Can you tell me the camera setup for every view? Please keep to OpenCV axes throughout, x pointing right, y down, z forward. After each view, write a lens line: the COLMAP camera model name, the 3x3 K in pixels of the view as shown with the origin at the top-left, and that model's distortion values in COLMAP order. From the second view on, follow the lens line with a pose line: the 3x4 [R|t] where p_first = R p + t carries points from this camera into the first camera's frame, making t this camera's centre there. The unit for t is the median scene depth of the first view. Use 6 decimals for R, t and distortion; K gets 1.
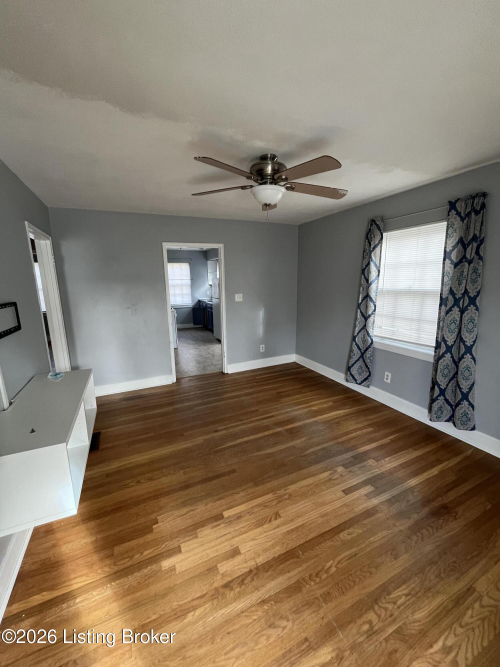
lens RADIAL K [[269.2, 0, 250.7], [0, 269.2, 334.8], [0, 0, 1]] dist [-0.002266, 0.000126]
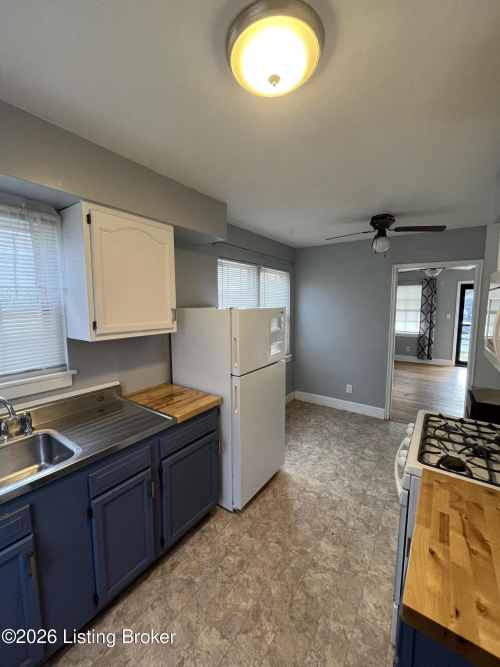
lens RADIAL K [[269.2, 0, 248.8], [0, 269.2, 331.3], [0, 0, 1]] dist [-0.002266, 0.000126]
pose [[-0.491990, -0.068056, 0.867937, -0.607156], [0.184880, 0.966034, 0.180547, -0.477225], [-0.850744, 0.249292, -0.462697, 2.355323]]
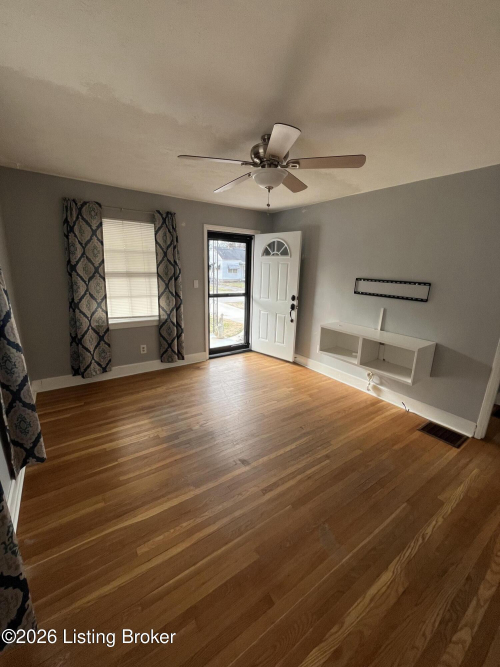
lens RADIAL K [[269.2, 0, 249.6], [0, 269.2, 332.2], [0, 0, 1]] dist [-0.002266, 0.000126]
pose [[-0.985987, 0.033669, -0.163392, 0.219850], [-0.039982, 0.903186, 0.427383, -0.311277], [0.161963, 0.427927, -0.889183, 1.508793]]
